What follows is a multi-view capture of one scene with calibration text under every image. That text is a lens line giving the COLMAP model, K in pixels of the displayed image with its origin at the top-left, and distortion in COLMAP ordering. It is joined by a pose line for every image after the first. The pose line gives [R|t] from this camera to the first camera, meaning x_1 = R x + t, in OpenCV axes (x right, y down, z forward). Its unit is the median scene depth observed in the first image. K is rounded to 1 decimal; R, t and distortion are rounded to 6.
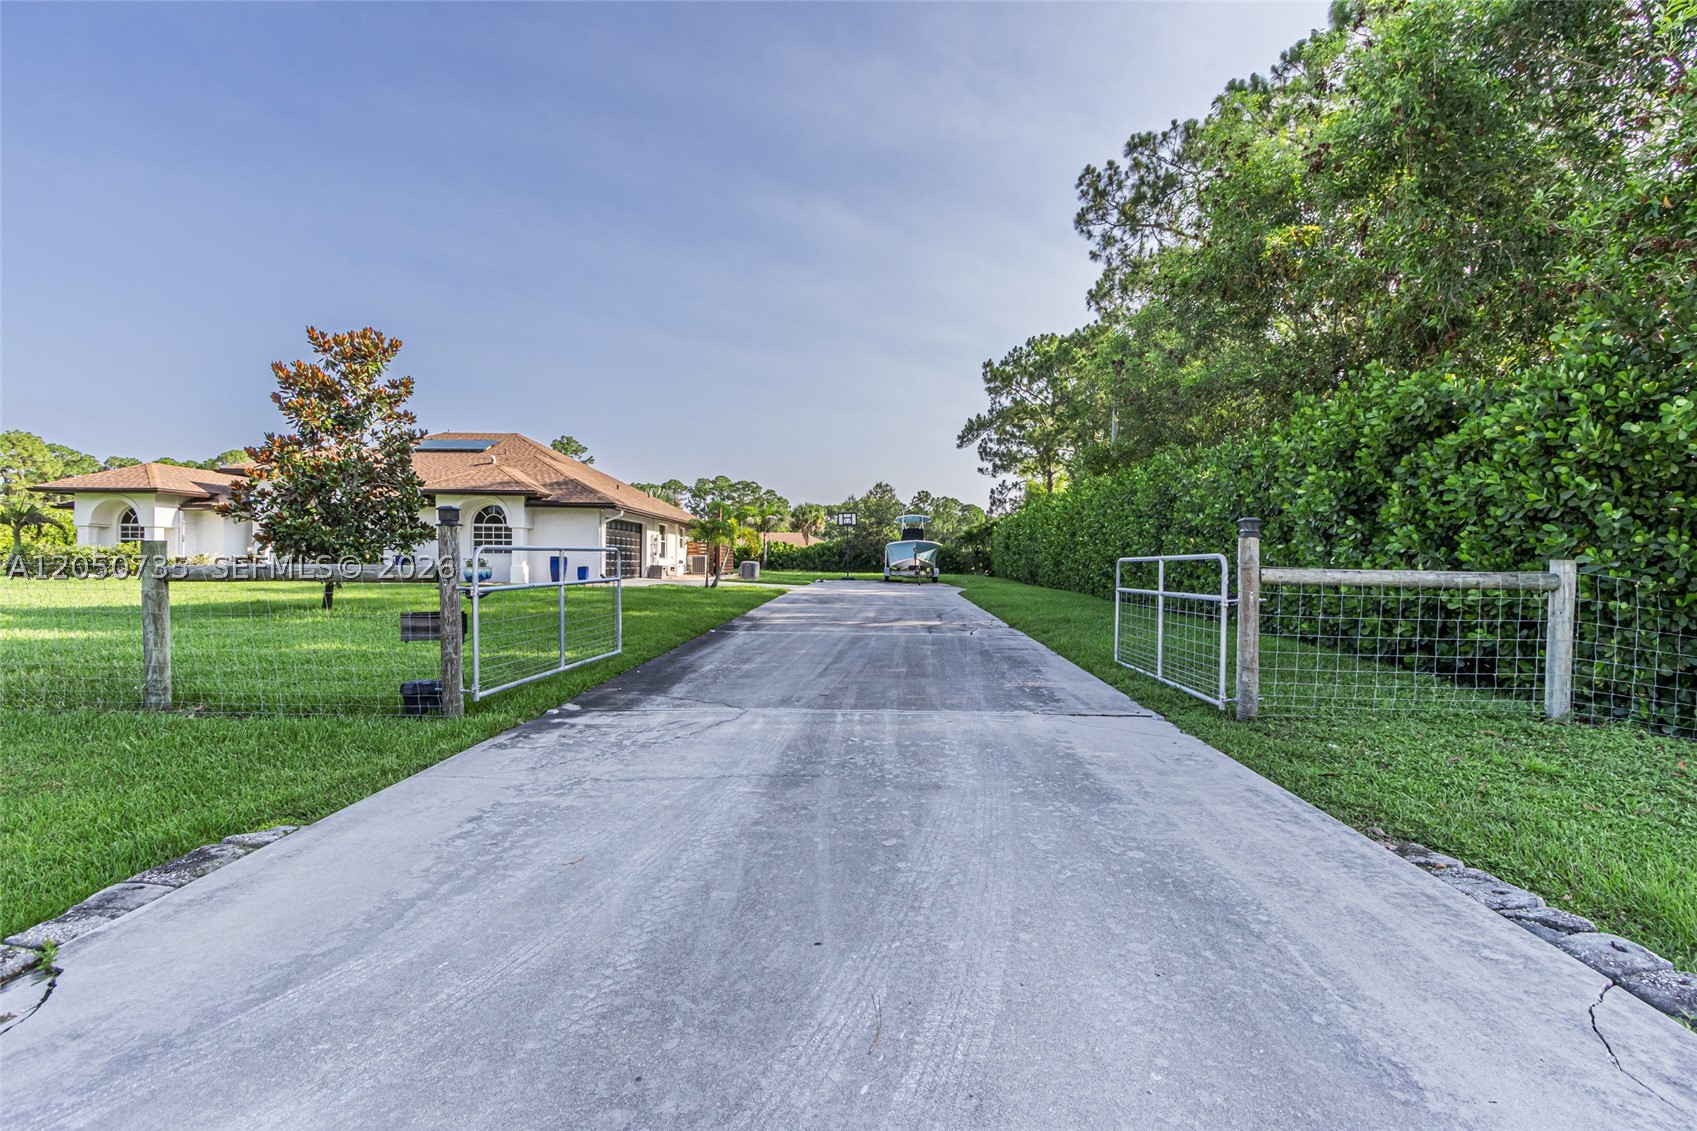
lens RADIAL K [[774.7, 0, 848.5], [0, 774.7, 565.5], [0, 0, 1]] dist [0.002320, -0.000148]
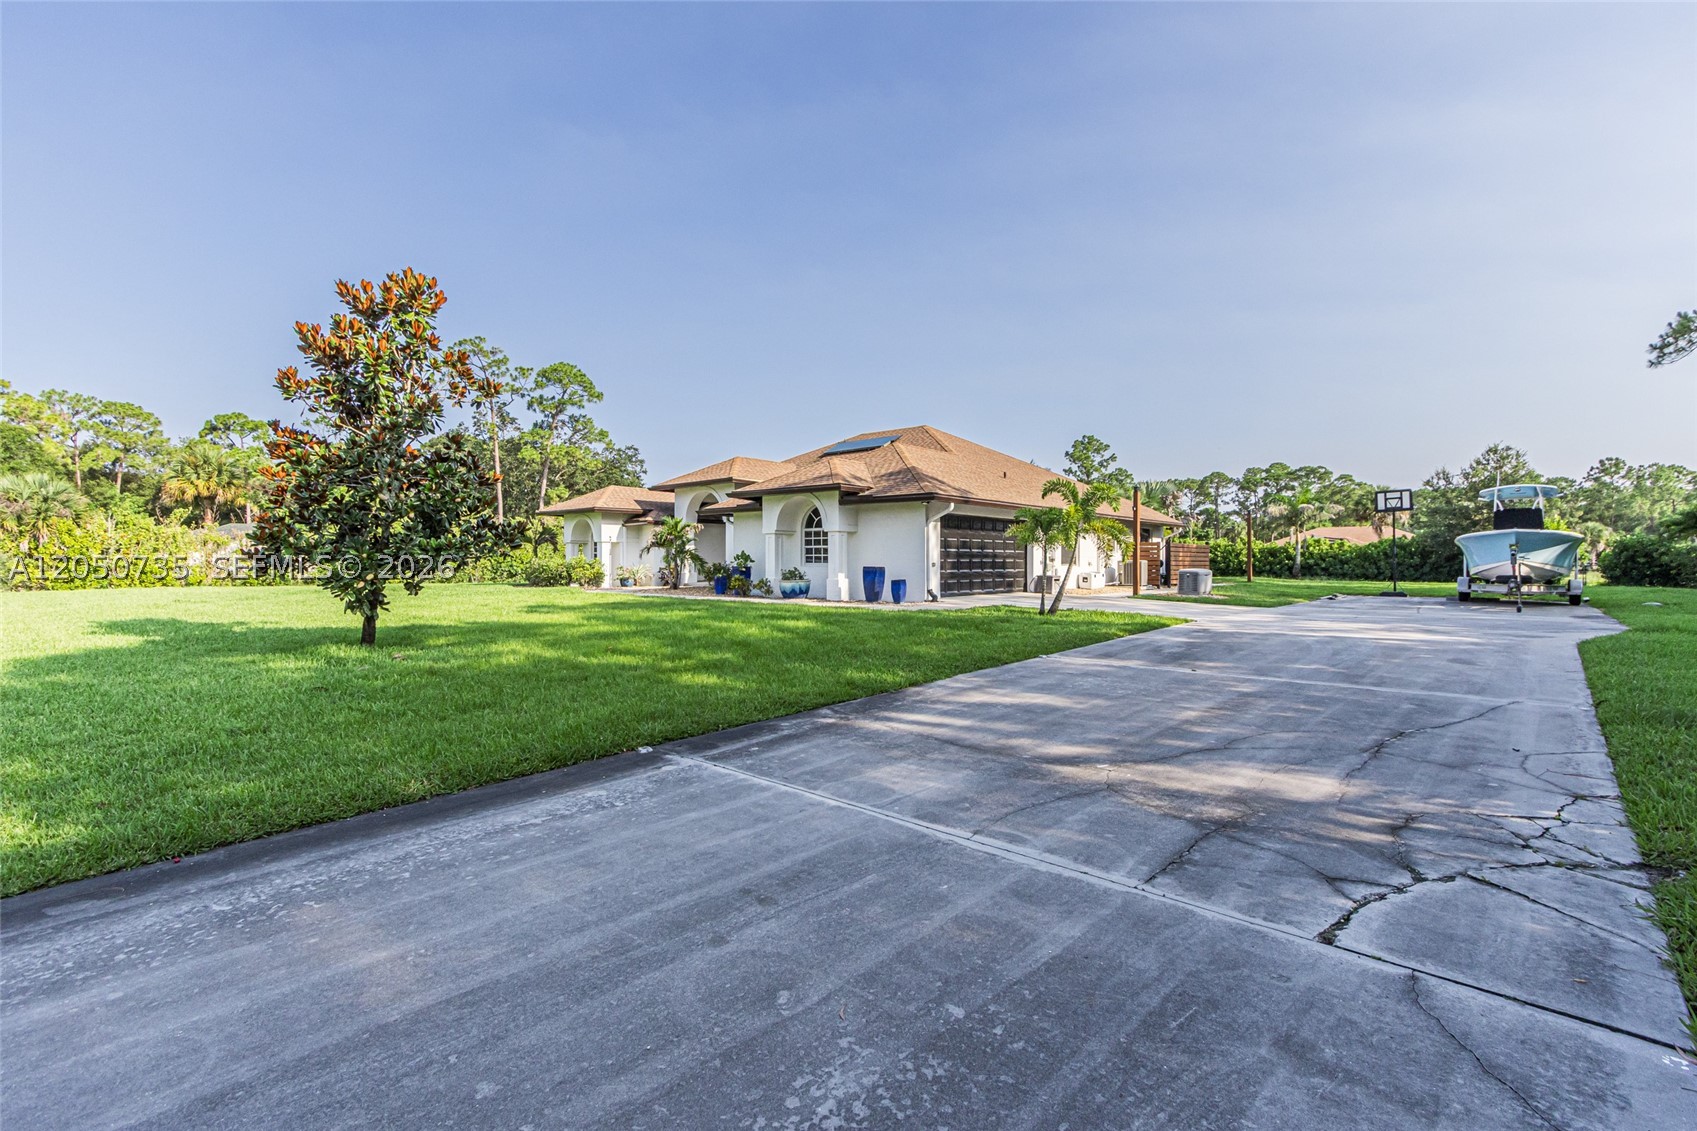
lens RADIAL K [[774.7, 0, 848.5], [0, 774.7, 565.5], [0, 0, 1]] dist [0.002320, -0.000148]
pose [[0.772742, -0.007118, -0.634680, 0.072965], [0.004928, 0.999974, -0.005214, -0.006367], [0.634701, 0.000901, 0.772757, 0.280483]]
